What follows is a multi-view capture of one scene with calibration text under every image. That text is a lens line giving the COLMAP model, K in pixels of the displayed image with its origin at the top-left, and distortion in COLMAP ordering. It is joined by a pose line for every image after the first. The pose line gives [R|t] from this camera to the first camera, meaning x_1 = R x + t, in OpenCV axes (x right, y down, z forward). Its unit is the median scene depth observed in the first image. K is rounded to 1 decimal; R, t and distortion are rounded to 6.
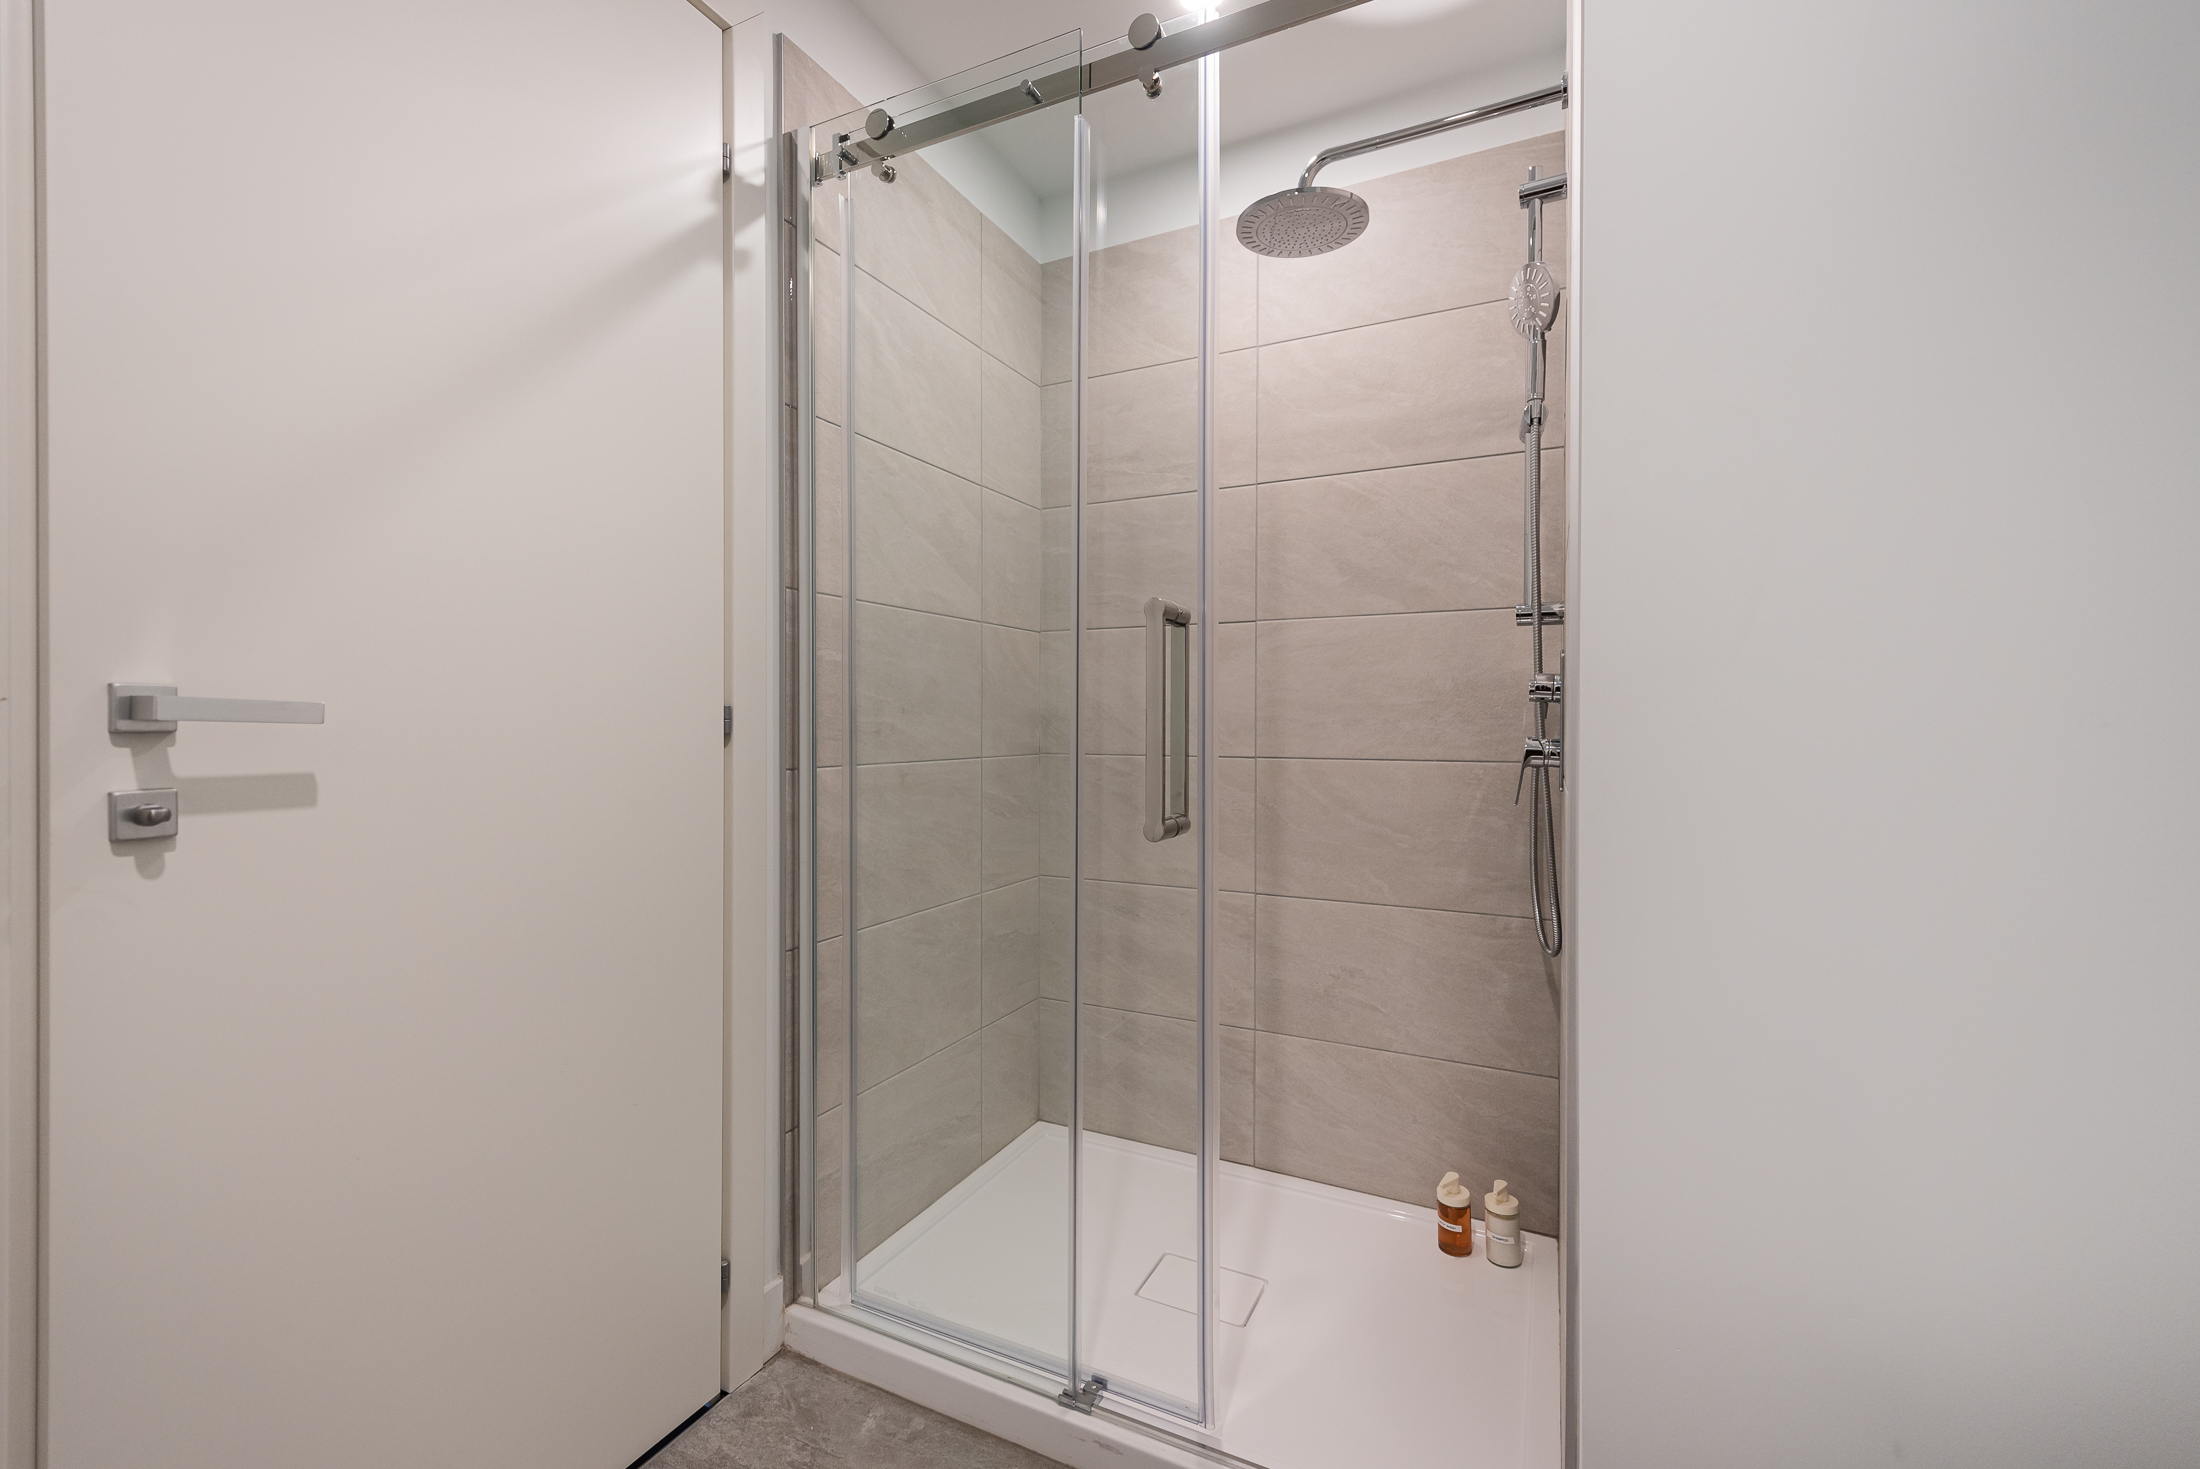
lens RADIAL K [[910.7, 0, 1100.0], [0, 910.7, 734.5], [0, 0, 1]] dist [-0.000846, -0.000156]
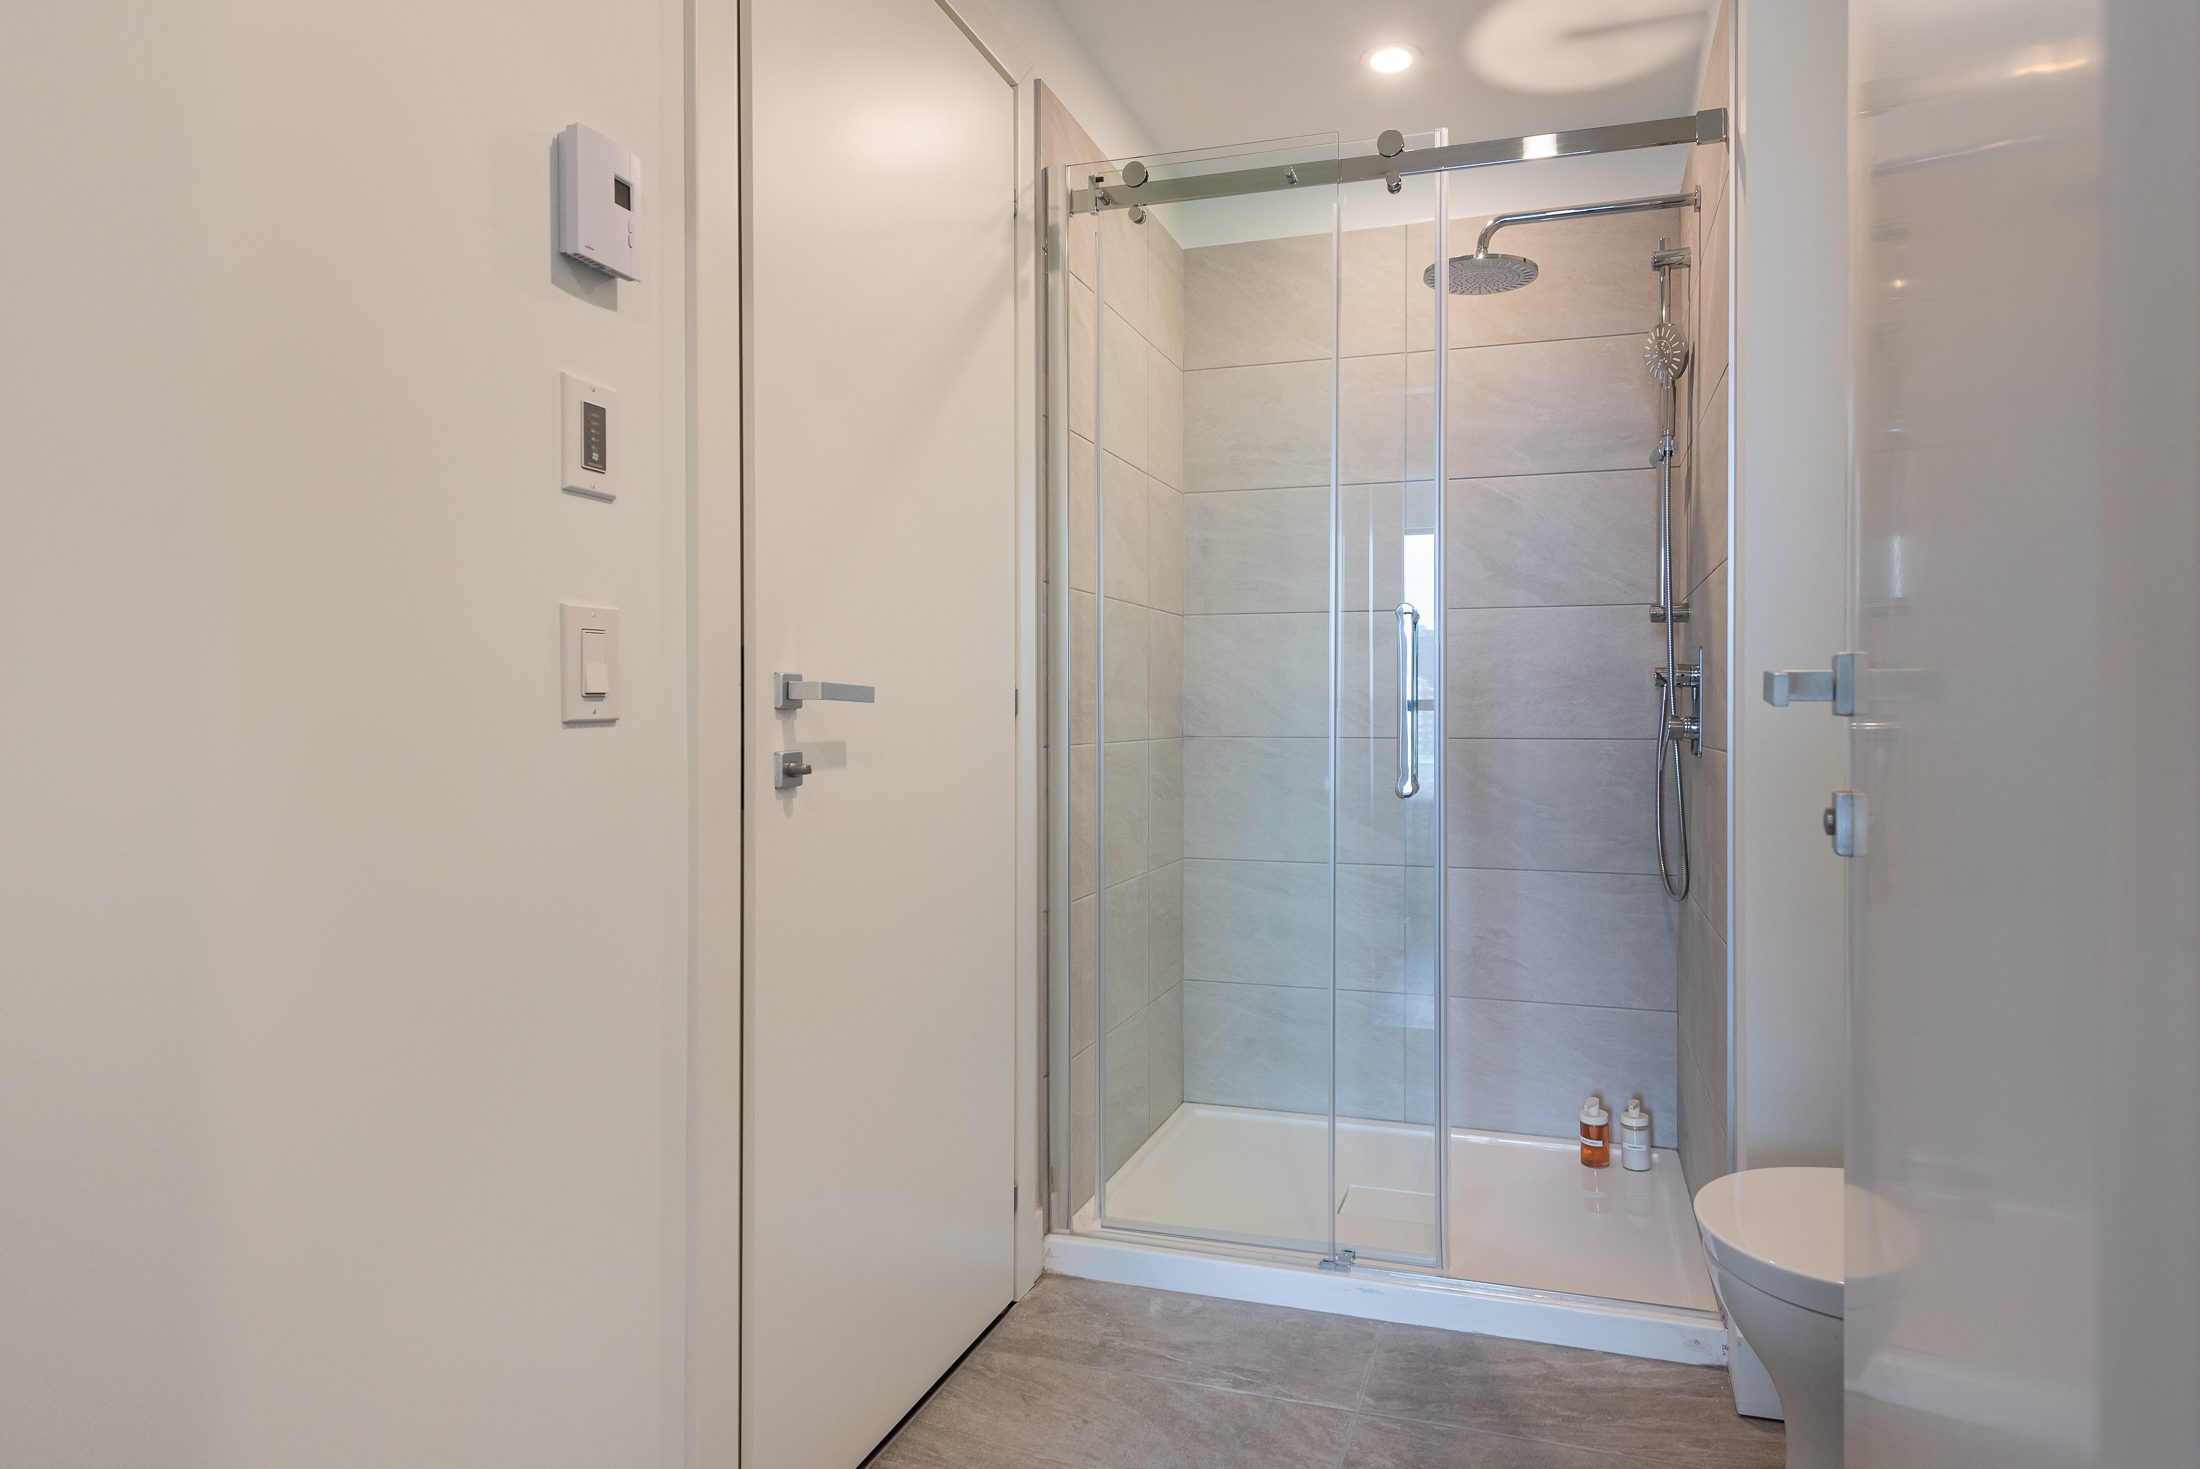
lens RADIAL K [[1408.9, 0, 1100.0], [0, 1408.9, 734.5], [0, 0, 1]] dist [-0.000059, 0.001129]
pose [[0.984575, -0.004221, 0.174915, -0.532647], [0.004090, 0.999991, 0.001111, 0.020260], [-0.174918, -0.000379, 0.984583, -0.637299]]
